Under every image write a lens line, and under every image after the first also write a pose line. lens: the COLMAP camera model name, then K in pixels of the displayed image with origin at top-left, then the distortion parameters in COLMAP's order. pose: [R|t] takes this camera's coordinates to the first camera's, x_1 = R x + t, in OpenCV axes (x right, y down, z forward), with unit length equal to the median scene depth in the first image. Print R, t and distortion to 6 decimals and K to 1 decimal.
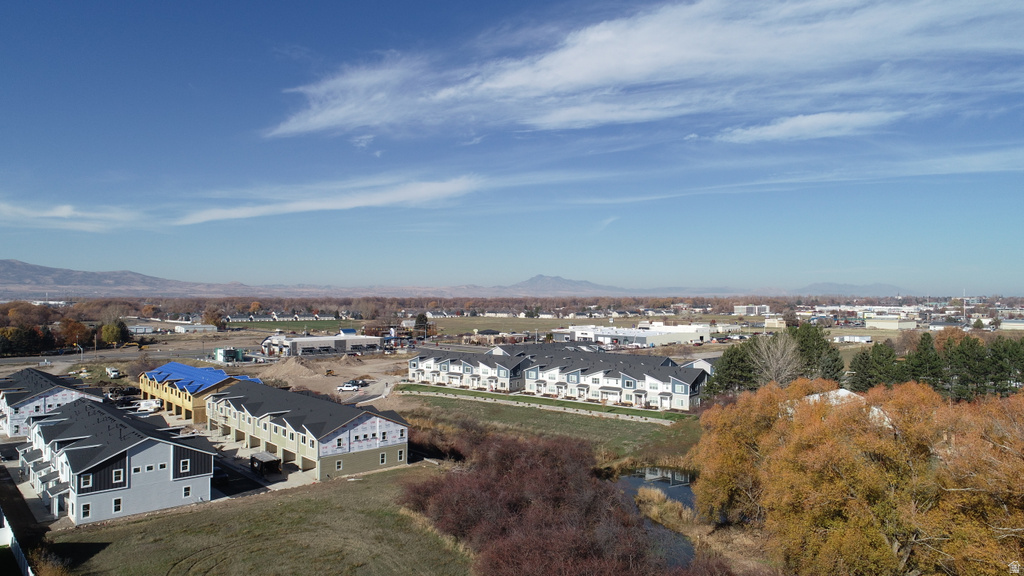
lens RADIAL K [[688.5, 0, 505.8], [0, 688.5, 329.5], [0, 0, 1]] dist [0.004162, -0.002066]
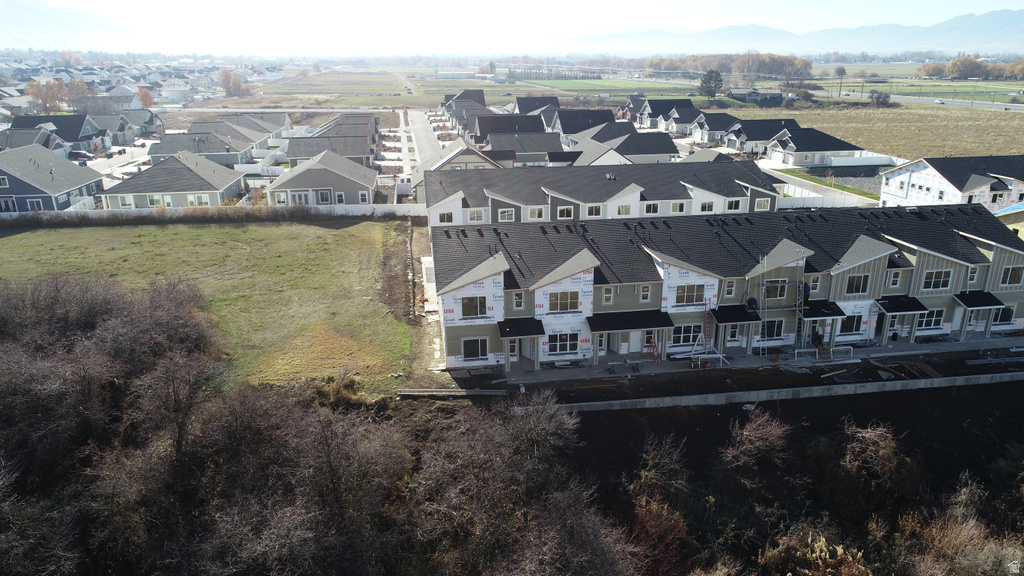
lens RADIAL K [[688.5, 0, 510.4], [0, 688.5, 290.6], [0, 0, 1]] dist [0.004162, -0.002066]
pose [[-0.538322, 0.271642, -0.797760, 0.025235], [-0.035519, 0.938472, 0.343523, -0.002713], [0.841991, 0.213262, -0.495552, 0.160792]]
